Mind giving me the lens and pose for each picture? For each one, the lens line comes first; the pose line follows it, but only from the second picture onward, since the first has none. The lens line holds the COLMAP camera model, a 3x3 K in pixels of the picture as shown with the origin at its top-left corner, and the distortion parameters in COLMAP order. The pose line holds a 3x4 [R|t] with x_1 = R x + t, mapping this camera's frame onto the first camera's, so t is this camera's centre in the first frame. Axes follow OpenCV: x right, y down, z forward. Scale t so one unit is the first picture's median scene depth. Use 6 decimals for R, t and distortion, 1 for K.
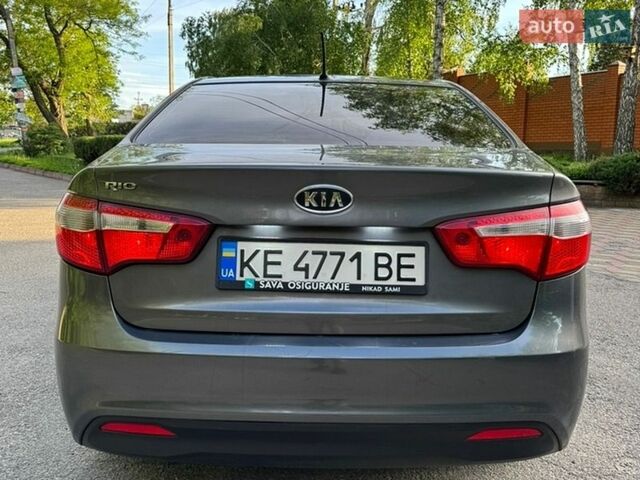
lens RADIAL K [[592.5, 0, 316.2], [0, 592.5, 233.1], [0, 0, 1]] dist [0.013397, 0.000000]
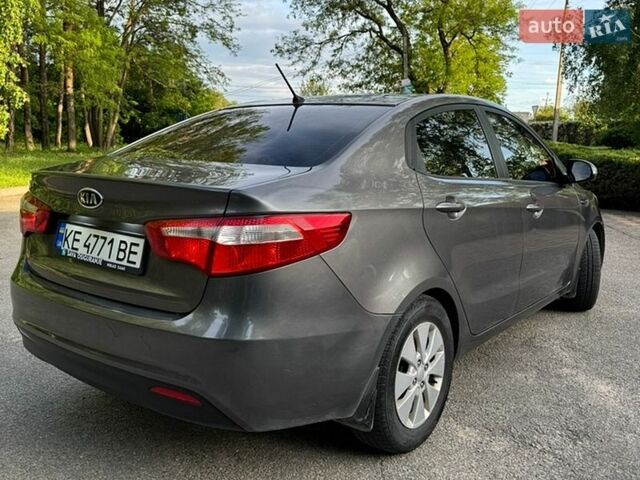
lens RADIAL K [[592.5, 0, 318.7], [0, 592.5, 240.0], [0, 0, 1]] dist [0.013397, 0.000000]
pose [[0.806489, 0.100819, -0.582591, 1.261076], [-0.097394, 0.994547, 0.037285, -0.062244], [0.583173, 0.026670, 0.811910, 0.158999]]
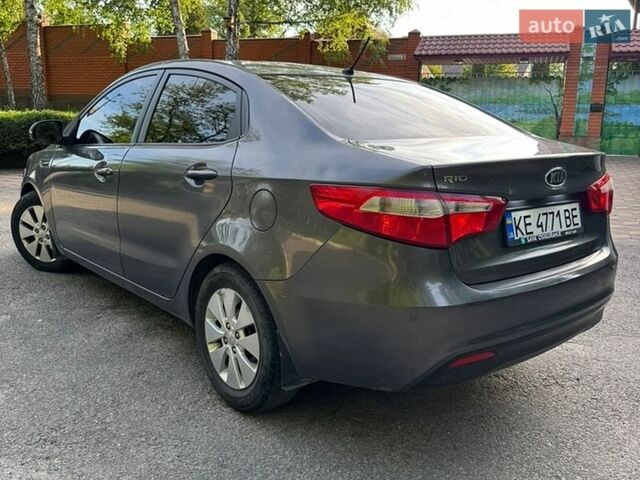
lens RADIAL K [[592.5, 0, 315.7], [0, 592.5, 242.4], [0, 0, 1]] dist [0.013397, 0.000000]
pose [[0.771594, -0.139271, 0.620682, -1.386034], [0.085512, 0.989591, 0.115745, -0.118696], [-0.630341, -0.036232, 0.775472, 0.196956]]
